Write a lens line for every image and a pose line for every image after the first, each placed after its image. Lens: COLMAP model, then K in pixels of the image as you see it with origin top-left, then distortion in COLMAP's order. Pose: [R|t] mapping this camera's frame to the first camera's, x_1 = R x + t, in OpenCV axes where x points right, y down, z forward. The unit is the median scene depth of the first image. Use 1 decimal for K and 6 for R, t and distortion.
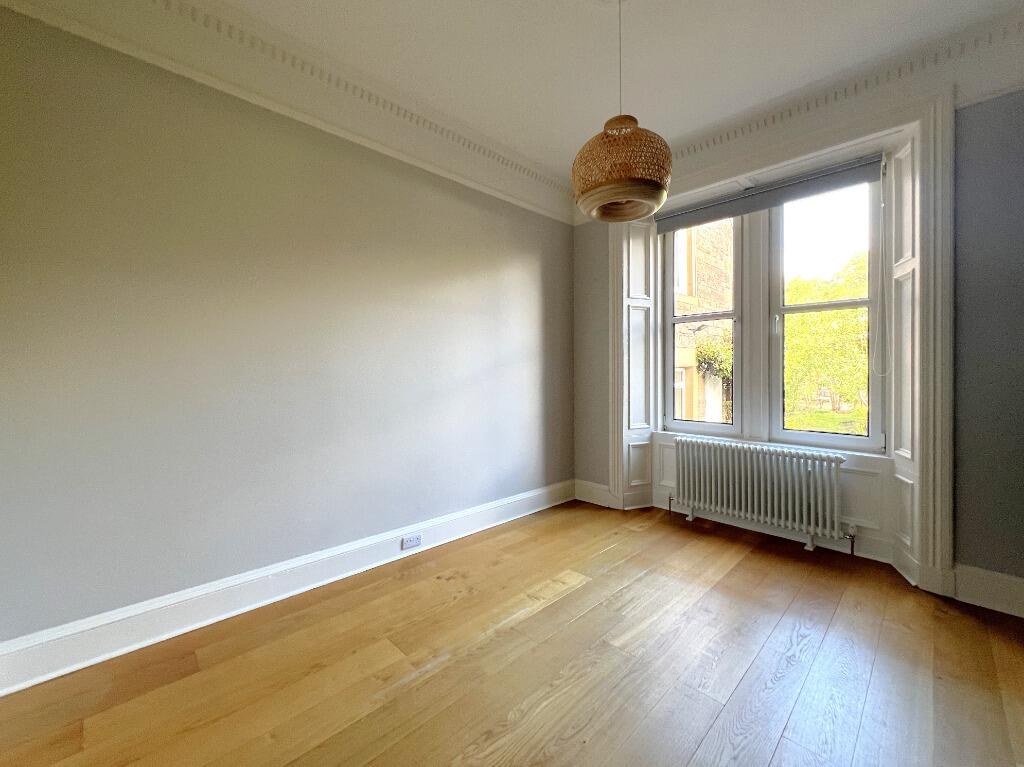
lens RADIAL K [[413.5, 0, 511.2], [0, 413.5, 372.5], [0, 0, 1]] dist [-0.000075, 0.000045]
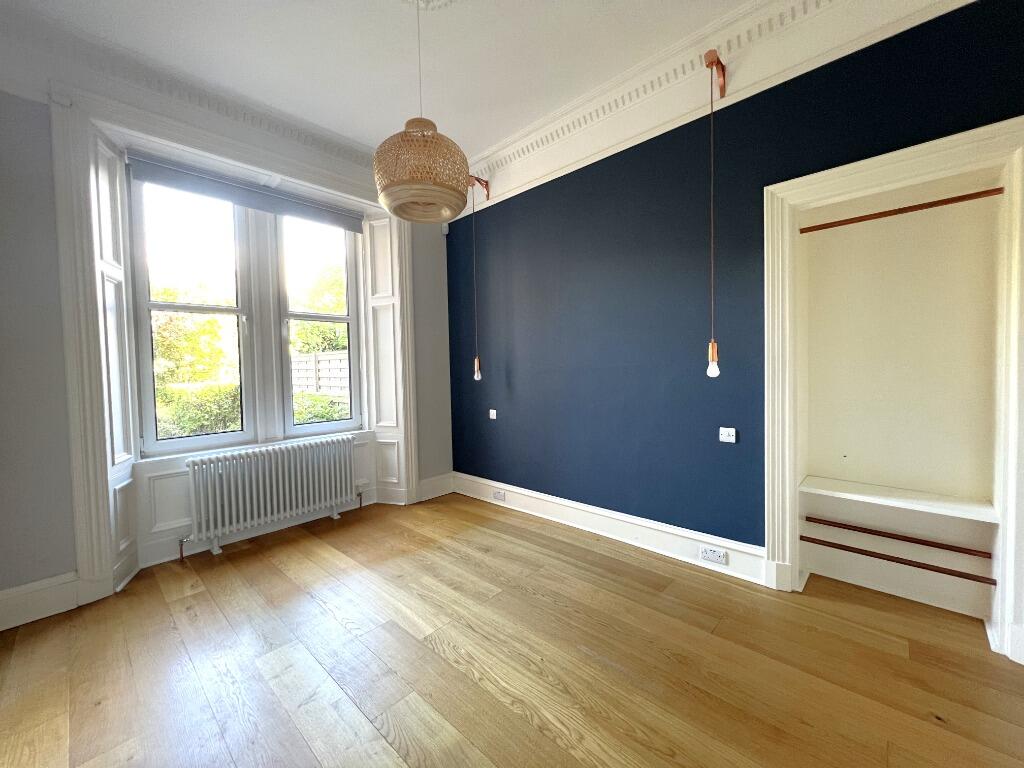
lens RADIAL K [[409.4, 0, 512.0], [0, 409.4, 384.0], [0, 0, 1]] dist [0.000392, -0.000034]
pose [[-0.050093, -0.040869, 0.997908, -0.423096], [0.023137, 0.998847, 0.042069, -0.003406], [-0.998477, 0.025196, -0.049090, 0.460529]]
